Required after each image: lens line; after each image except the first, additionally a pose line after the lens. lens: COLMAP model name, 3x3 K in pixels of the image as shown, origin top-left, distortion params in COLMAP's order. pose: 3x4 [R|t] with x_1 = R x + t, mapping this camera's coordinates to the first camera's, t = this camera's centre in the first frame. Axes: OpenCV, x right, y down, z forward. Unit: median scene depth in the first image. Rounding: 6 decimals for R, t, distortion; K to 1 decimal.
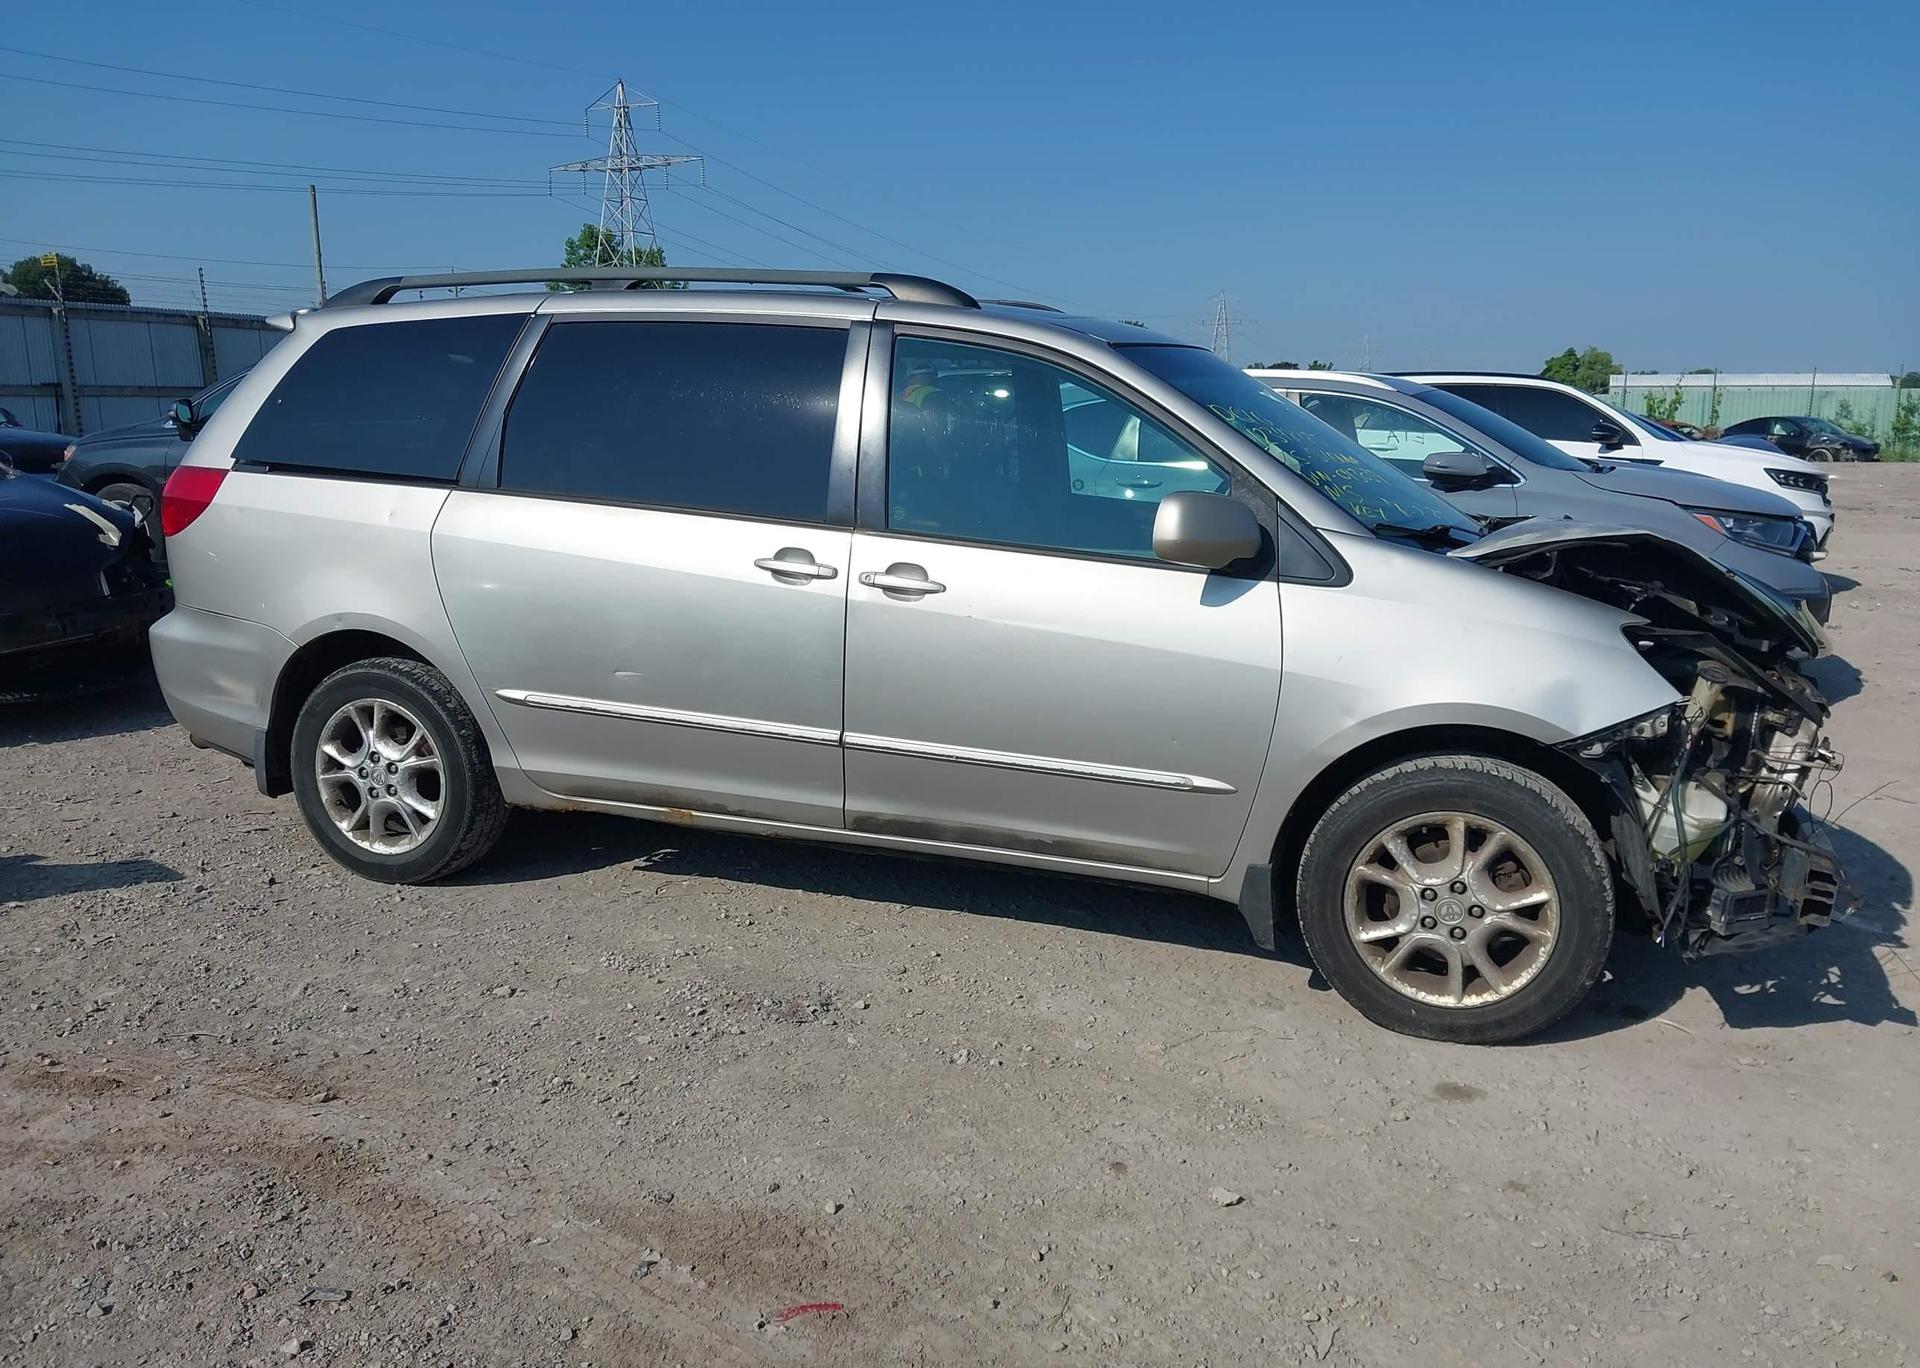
lens RADIAL K [[1565.9, 0, 963.6], [0, 1565.9, 717.8], [0, 0, 1]] dist [-0.005436, 0.012421]
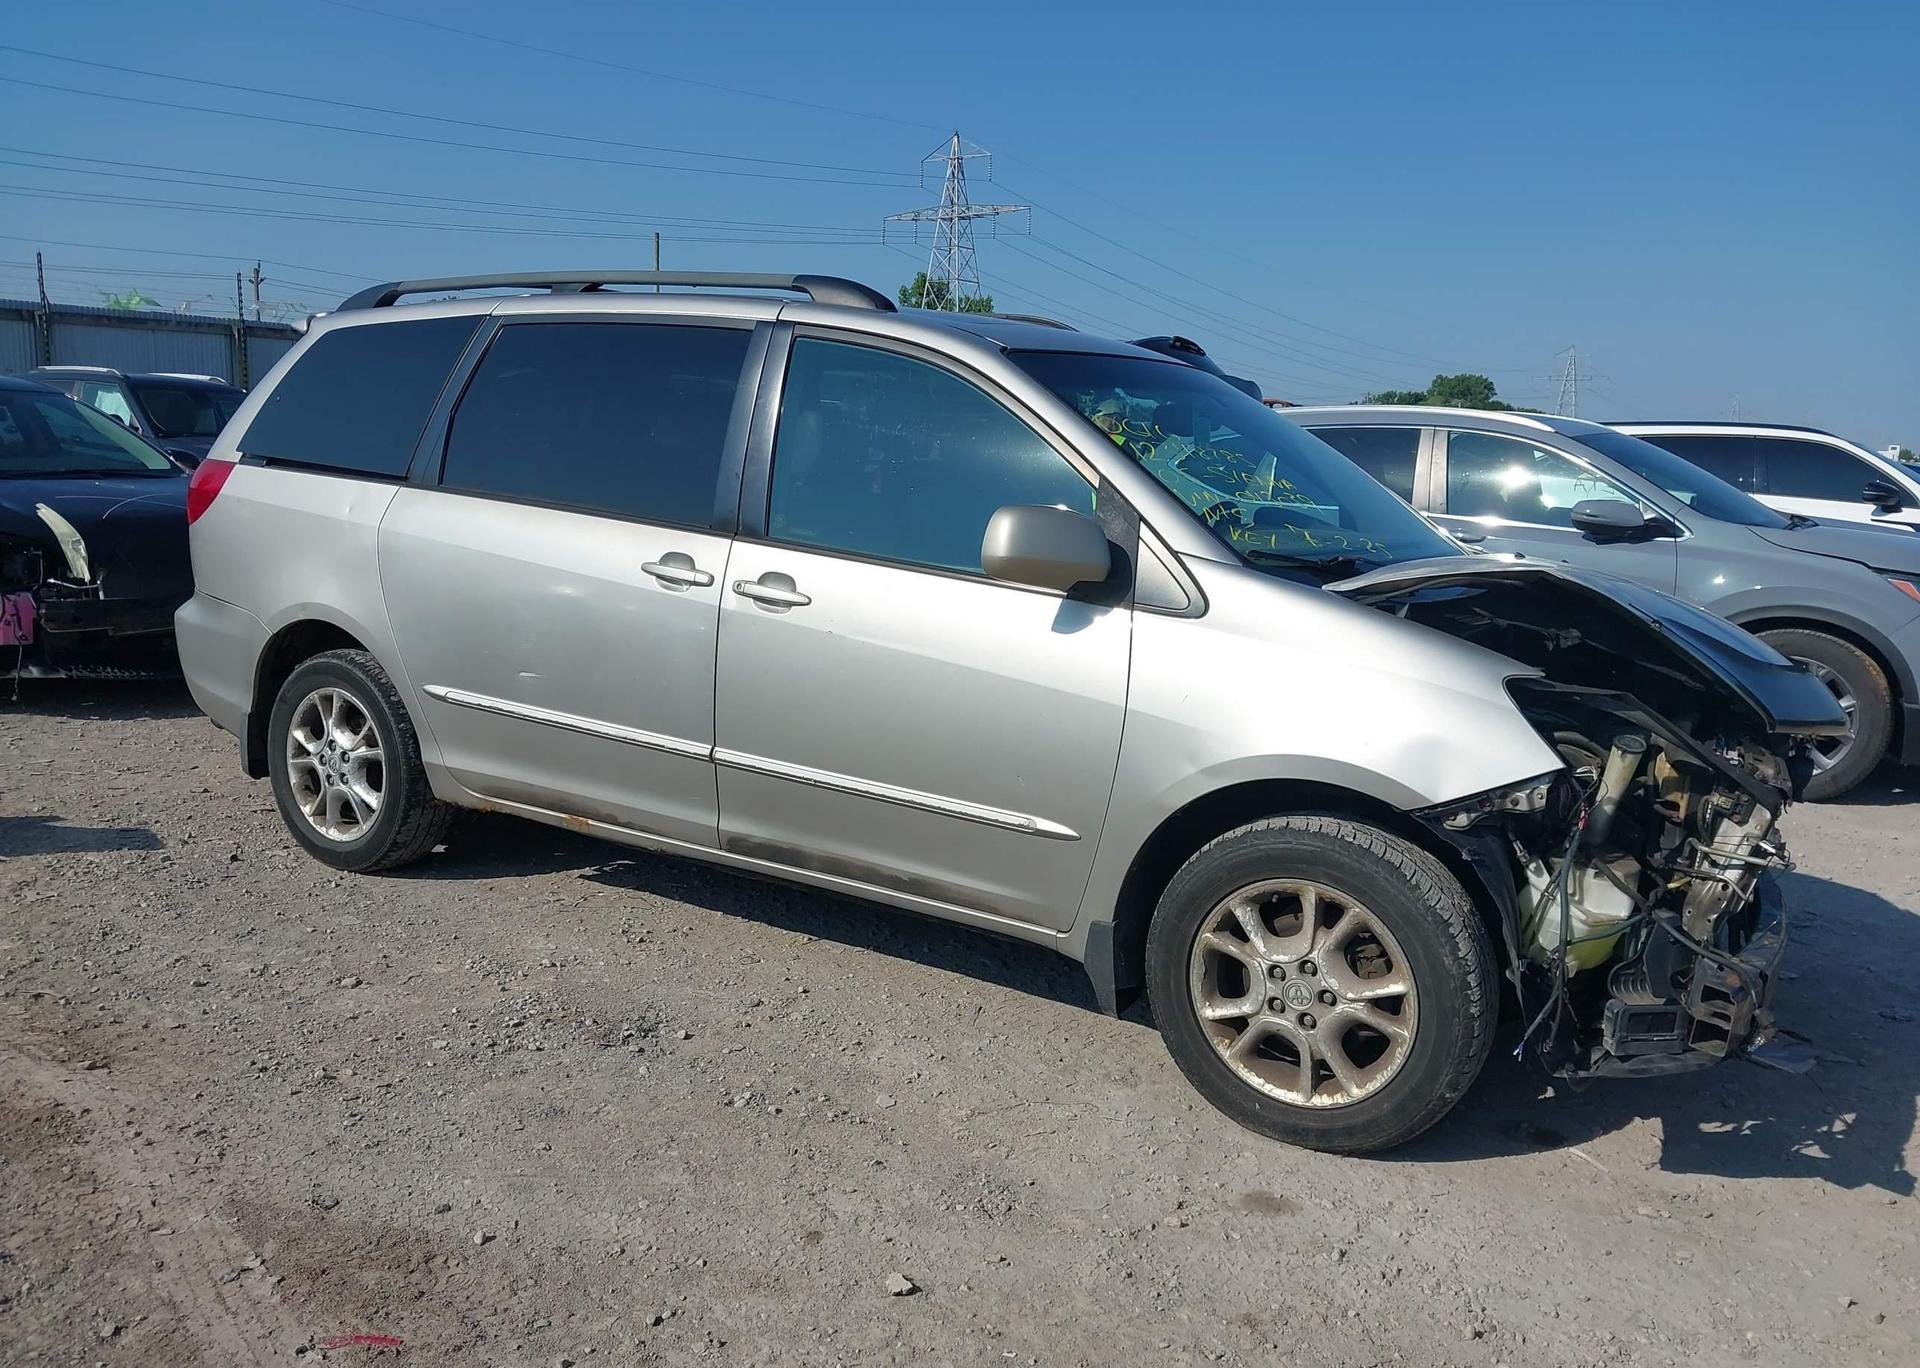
lens RADIAL K [[1565.9, 0, 955.0], [0, 1565.9, 718.7], [0, 0, 1]] dist [-0.005436, 0.012421]
pose [[0.976218, 0.063208, -0.207371, 0.267643], [-0.069302, 0.997348, -0.022248, 0.002680], [0.205414, 0.036090, 0.978009, 0.094176]]
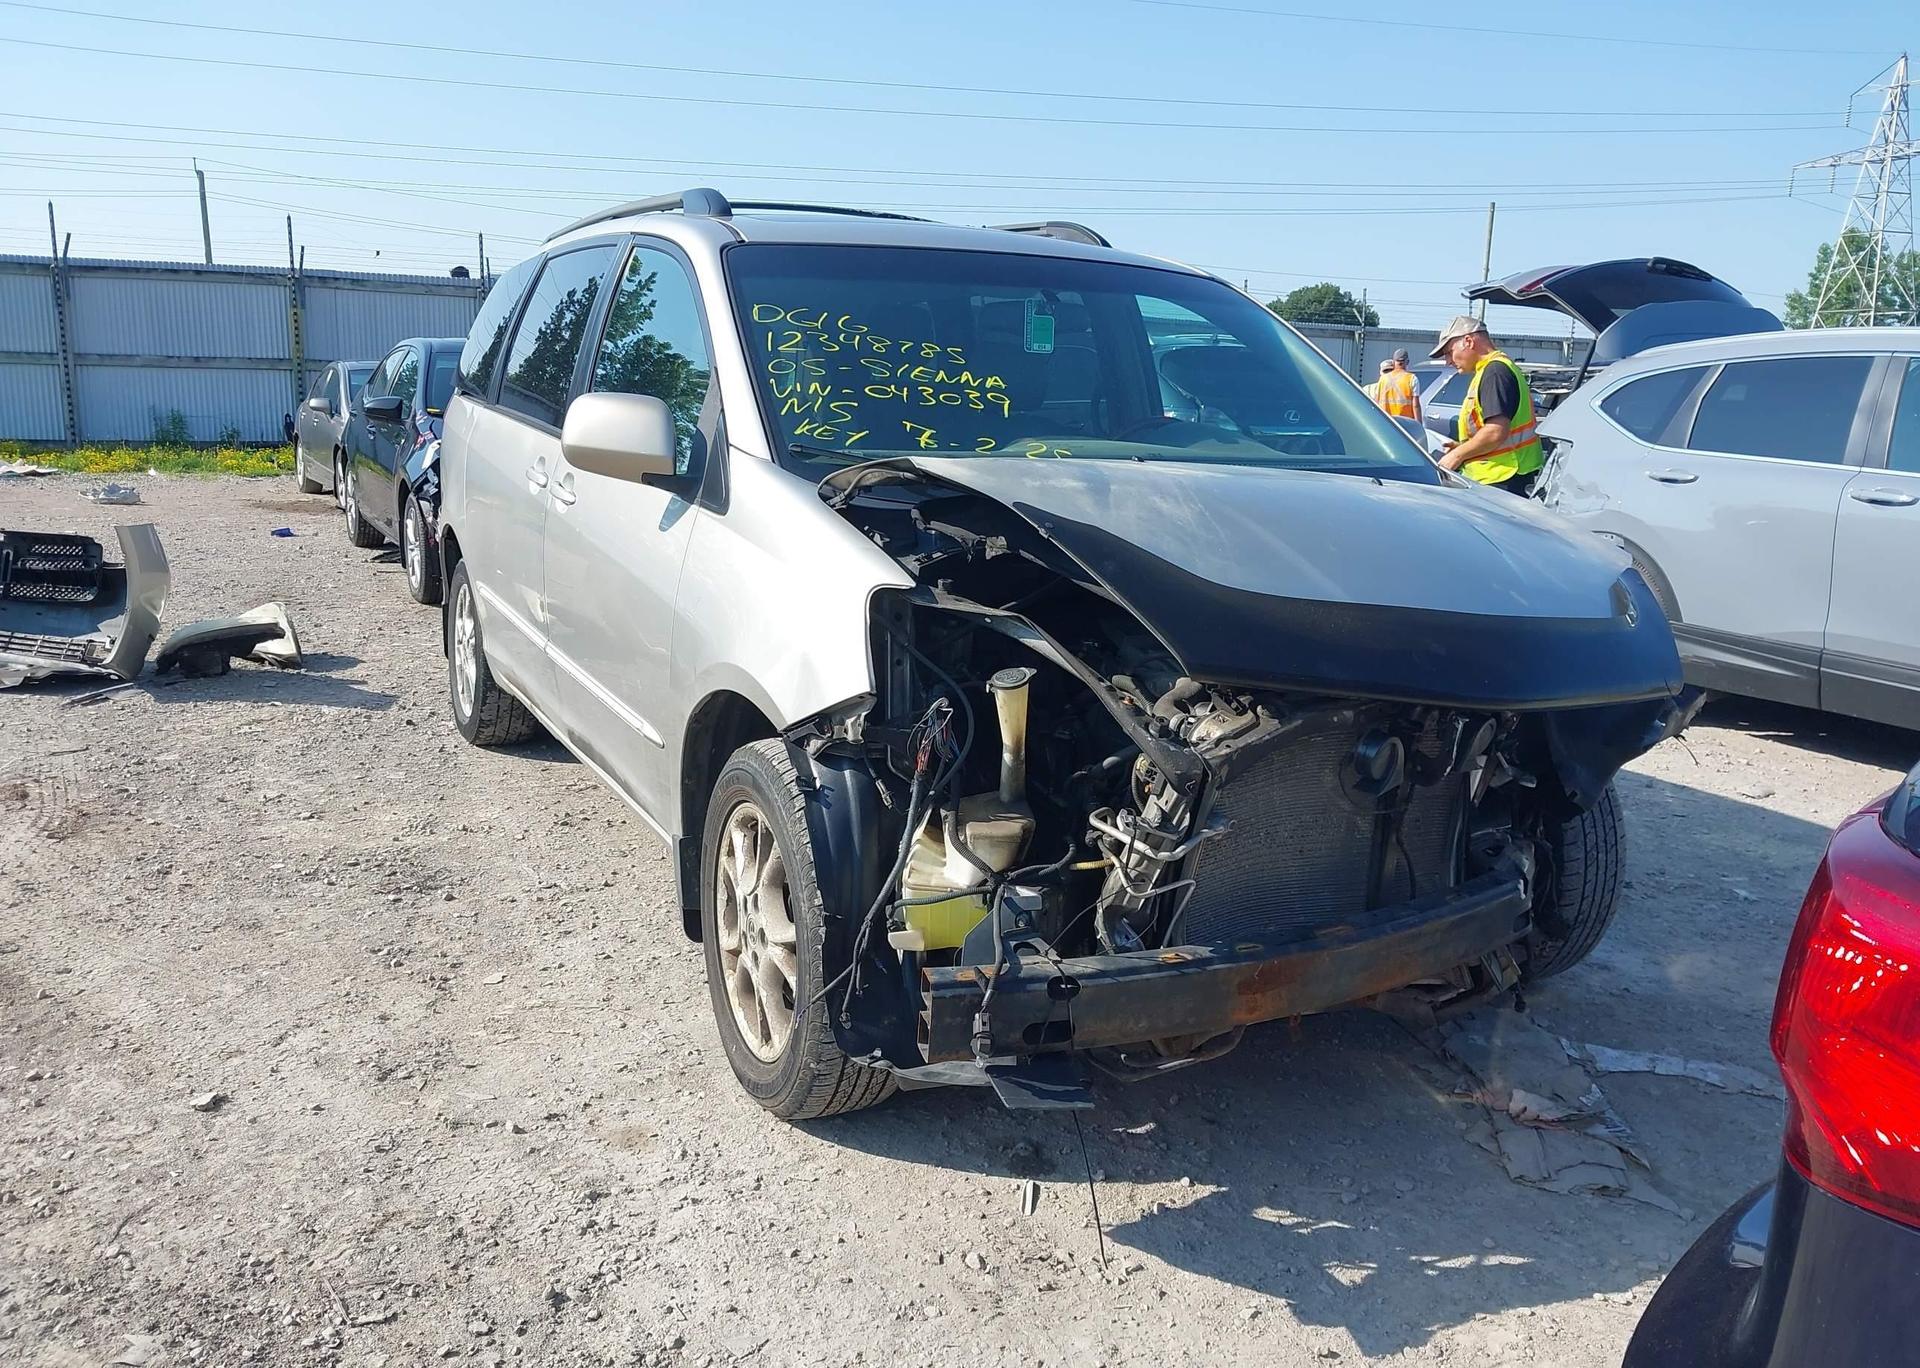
lens RADIAL K [[1565.9, 0, 945.8], [0, 1565.9, 734.6], [0, 0, 1]] dist [-0.005436, 0.012421]
pose [[0.714233, 0.158803, -0.681655, 0.826740], [-0.161839, 0.984998, 0.059898, -0.034833], [0.680941, 0.067537, 0.729218, 0.435947]]
